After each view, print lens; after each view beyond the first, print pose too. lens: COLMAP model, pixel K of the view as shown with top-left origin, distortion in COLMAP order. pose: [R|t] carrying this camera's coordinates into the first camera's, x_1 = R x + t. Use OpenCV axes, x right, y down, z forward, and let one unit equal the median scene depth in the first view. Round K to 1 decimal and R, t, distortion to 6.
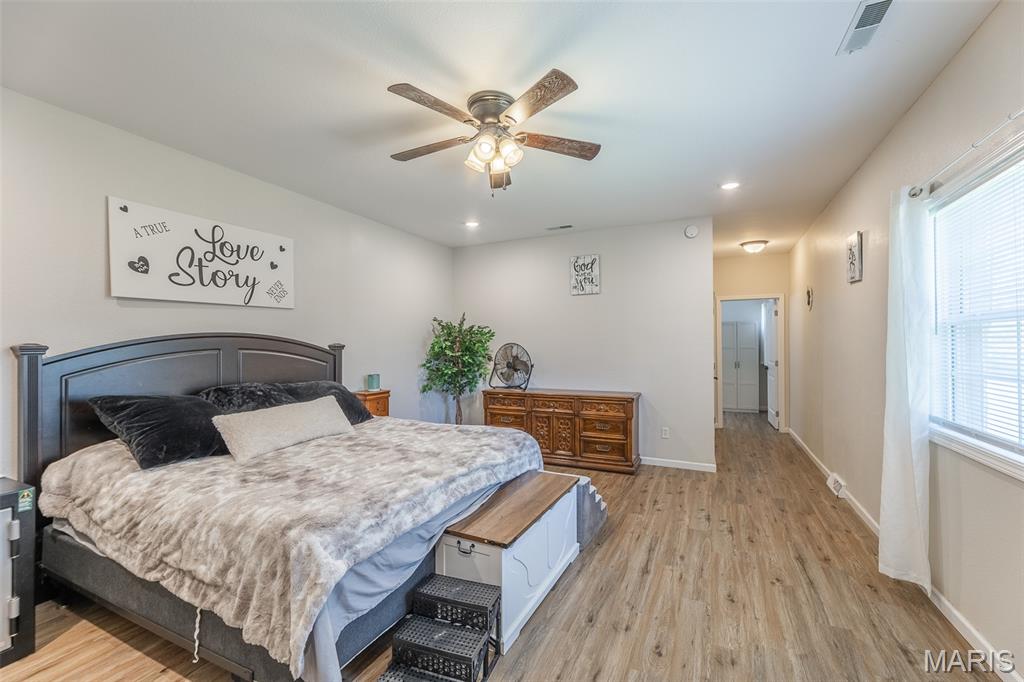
lens RADIAL K [[415.4, 0, 524.6], [0, 415.4, 342.2], [0, 0, 1]] dist [-0.000545, -0.000799]
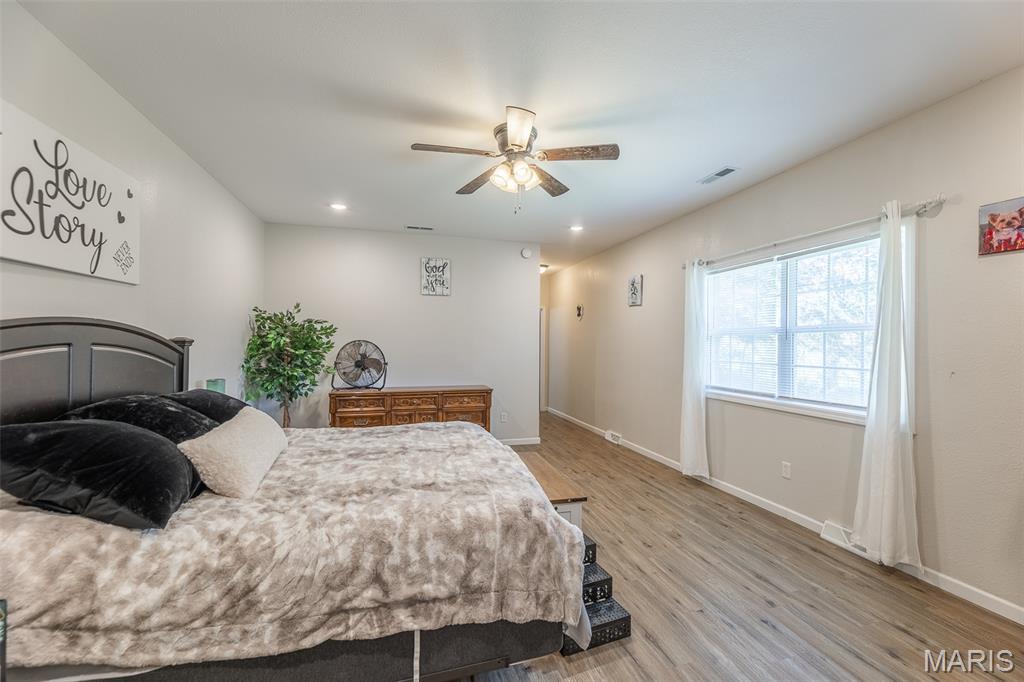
lens RADIAL K [[415.4, 0, 524.6], [0, 415.4, 342.2], [0, 0, 1]] dist [-0.000545, -0.000799]
pose [[0.752239, 0.013051, 0.658761, -0.618246], [-0.015786, 0.999874, -0.001782, 0.004291], [-0.658701, -0.009058, 0.752350, 0.093074]]
